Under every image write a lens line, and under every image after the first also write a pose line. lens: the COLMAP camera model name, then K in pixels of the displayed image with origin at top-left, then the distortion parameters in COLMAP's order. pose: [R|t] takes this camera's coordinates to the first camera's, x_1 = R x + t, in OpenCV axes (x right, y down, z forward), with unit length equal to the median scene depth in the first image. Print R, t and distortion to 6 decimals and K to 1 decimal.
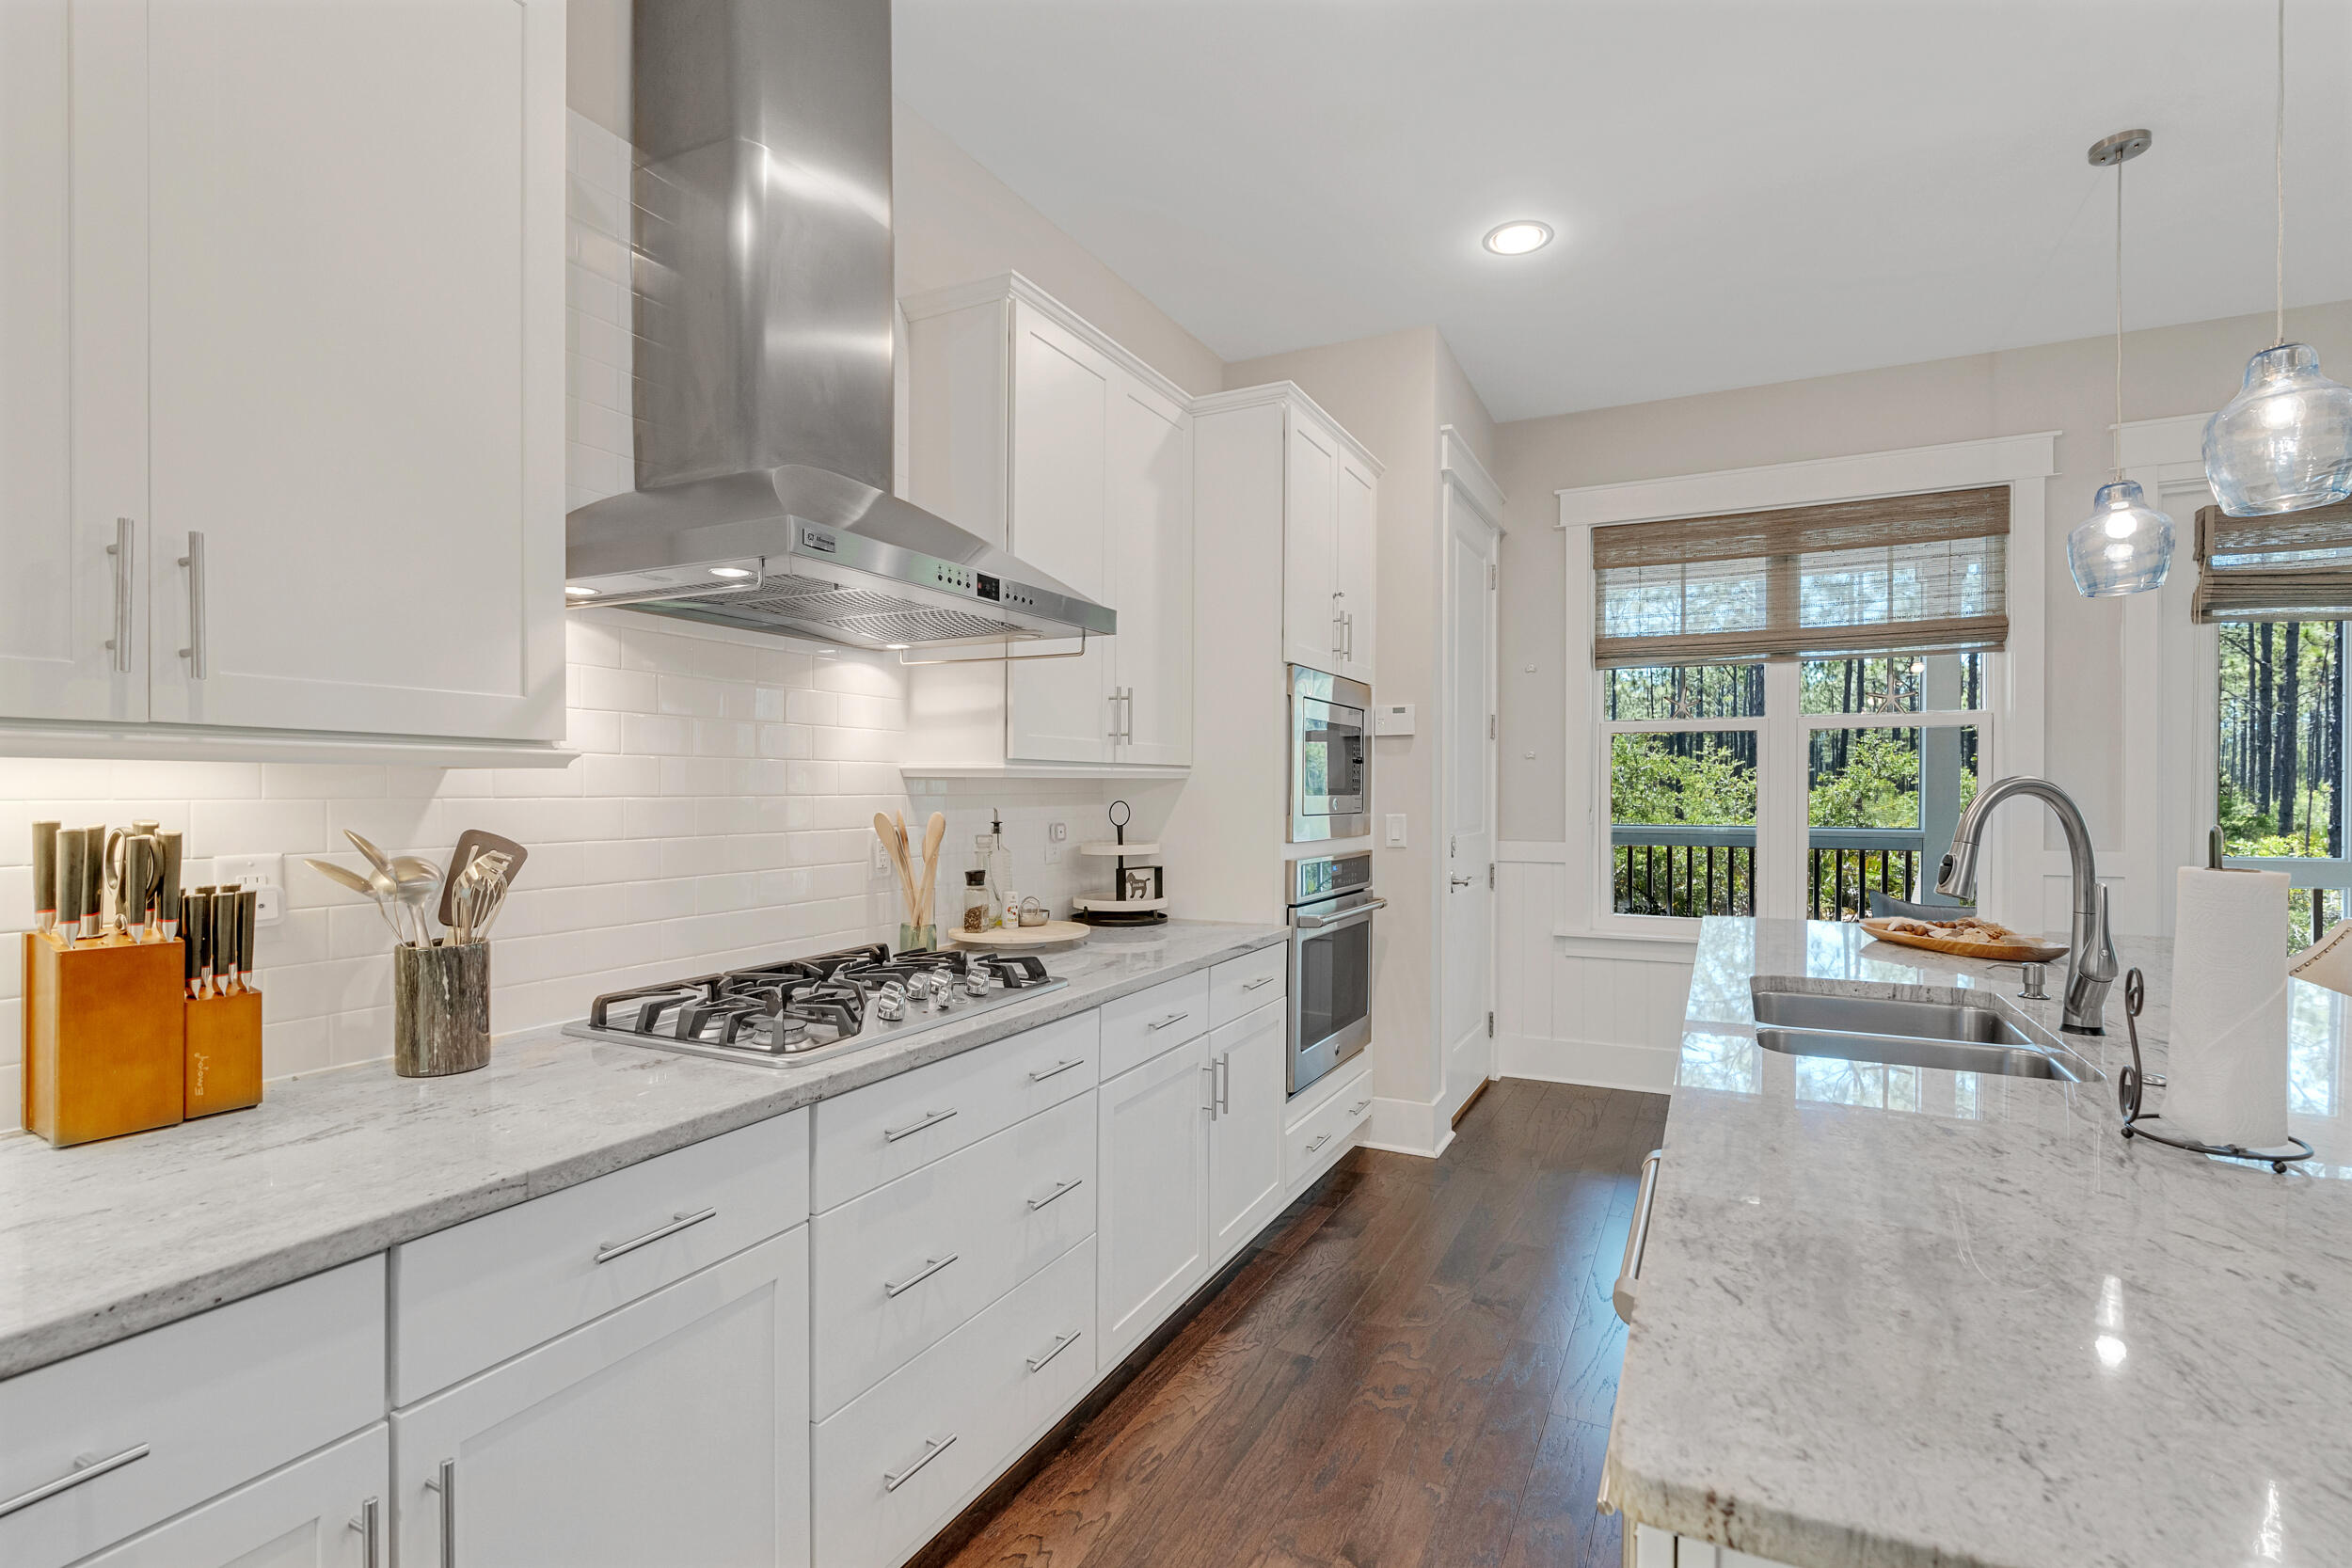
lens RADIAL K [[1078.5, 0, 1176.0], [0, 1078.5, 784.0], [0, 0, 1]] dist [-0.009748, 0.007388]
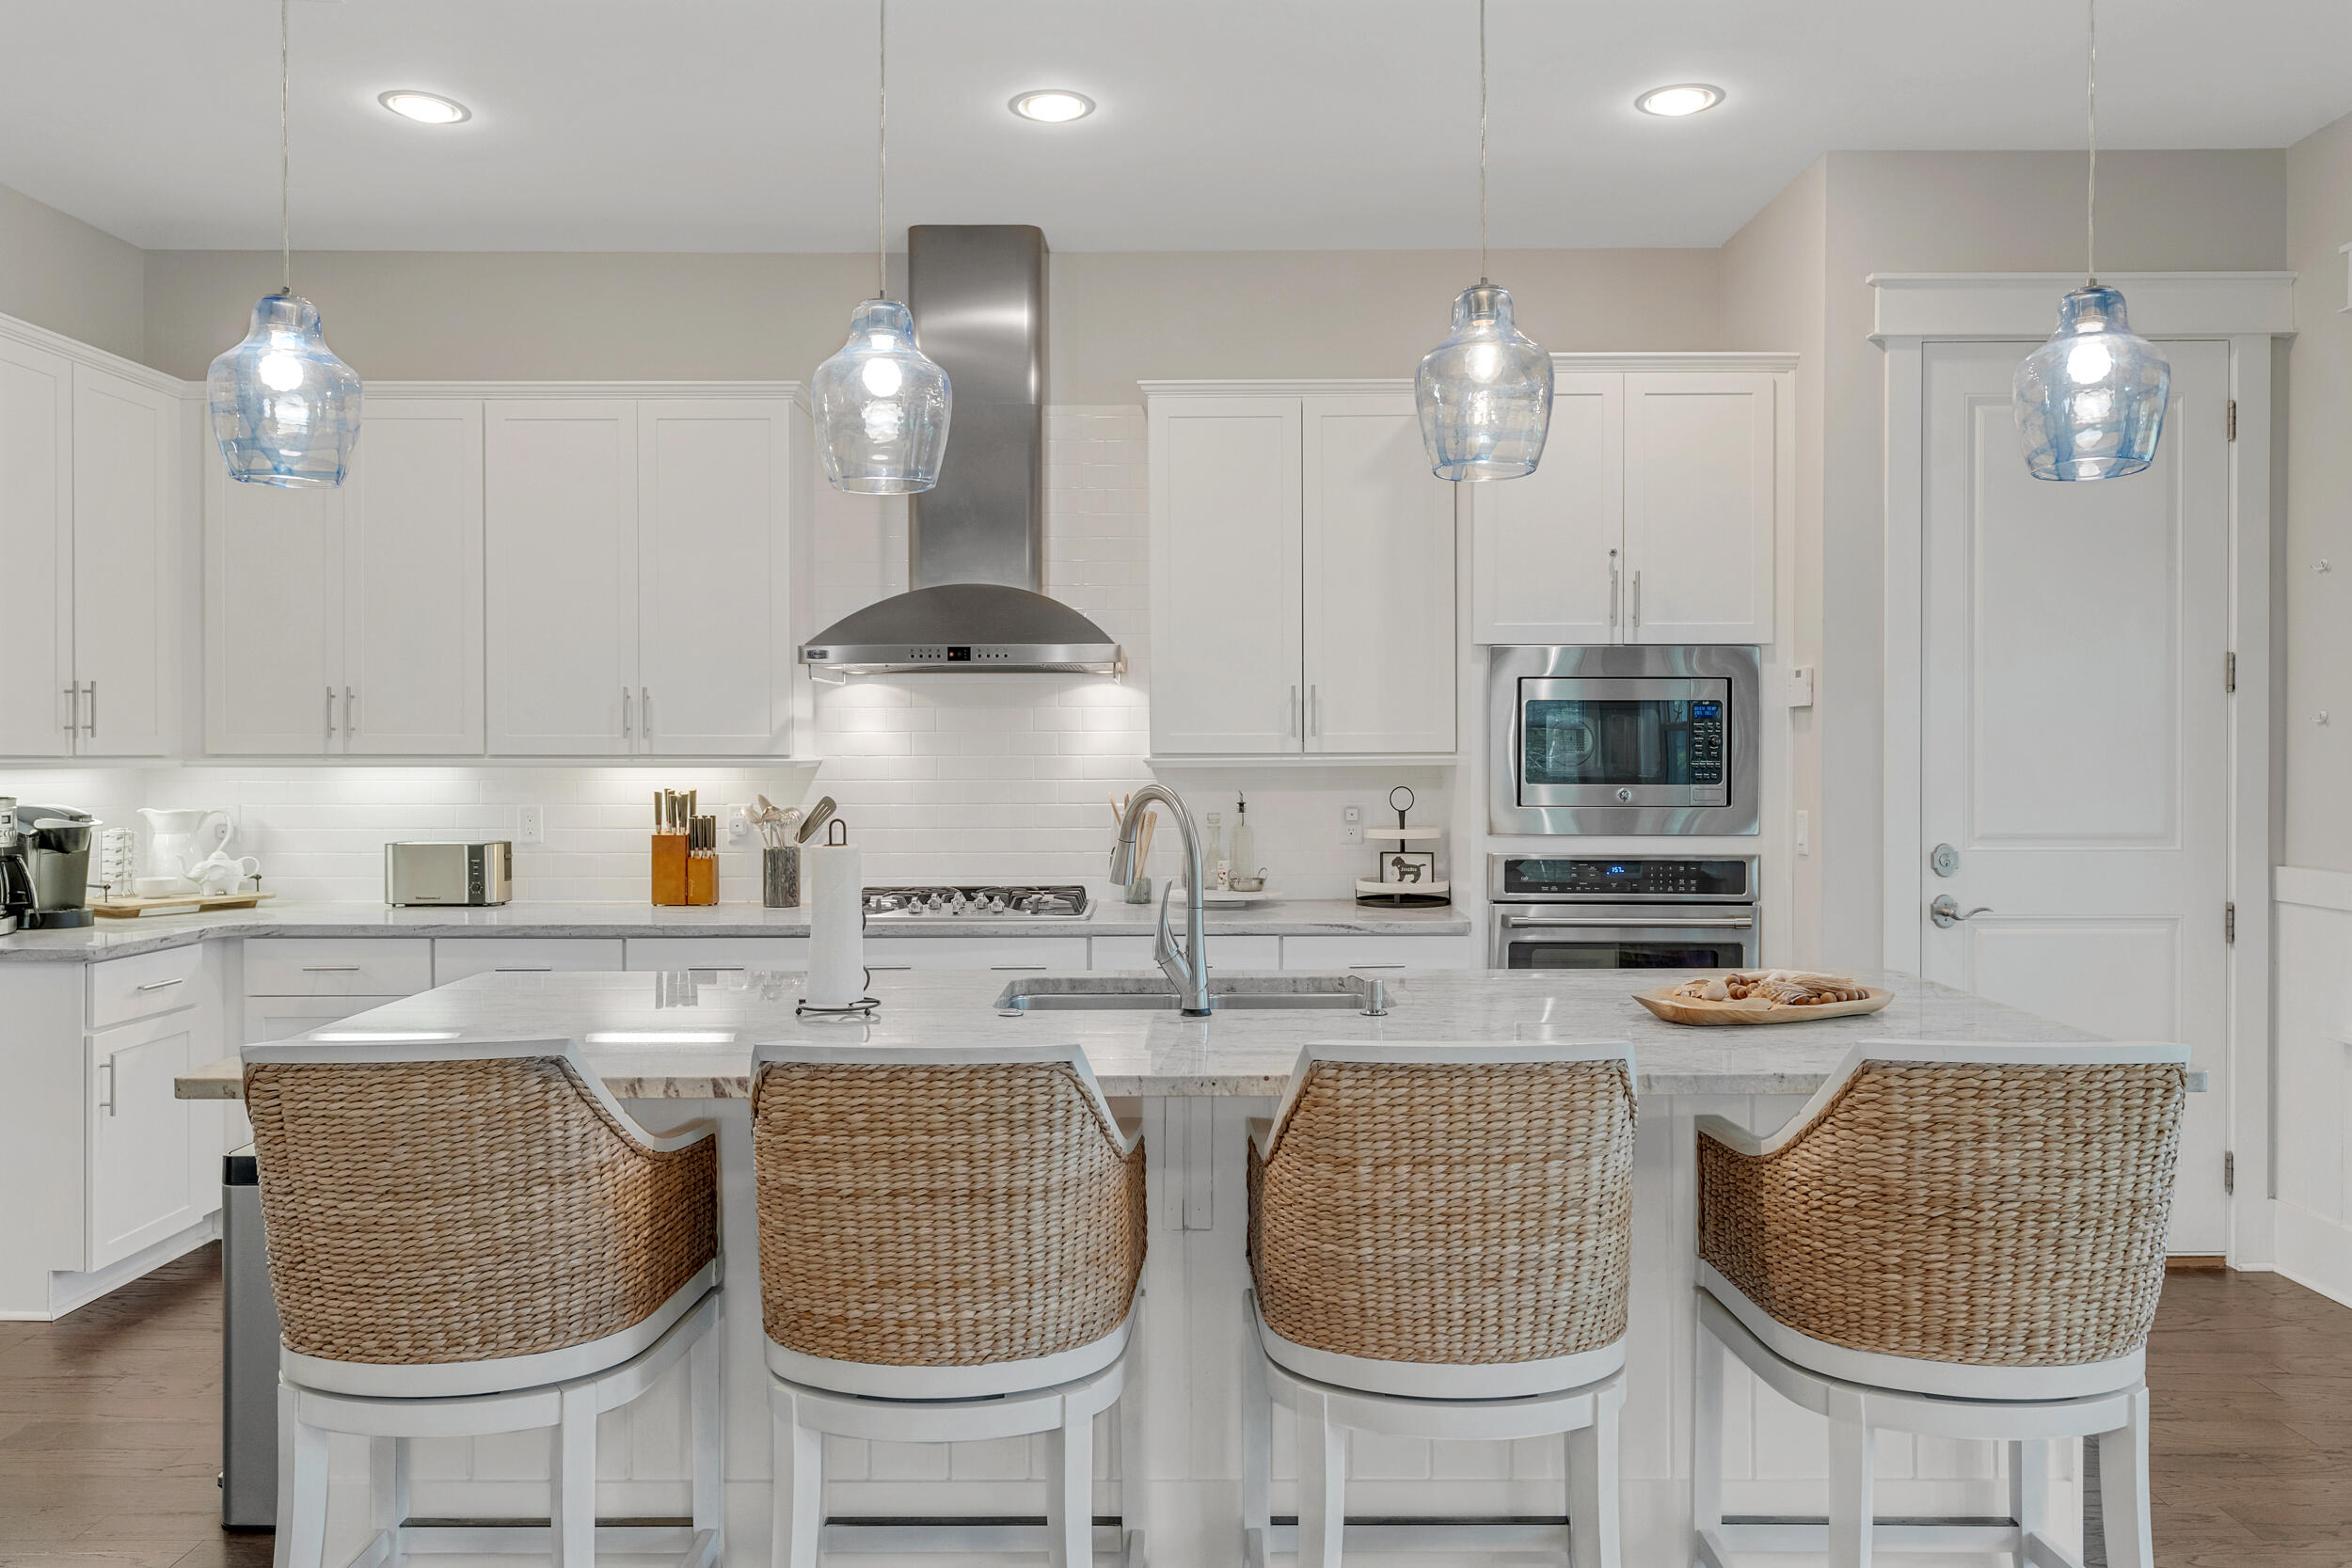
lens RADIAL K [[1561.0, 0, 1195.0], [0, 1561.0, 770.0], [0, 0, 1]] dist [-0.011049, -0.000544]
pose [[0.477396, 0.008976, -0.878642, 1.408693], [0.006073, 0.999890, 0.013514, -0.026090], [0.878667, -0.011787, 0.477289, 0.137340]]
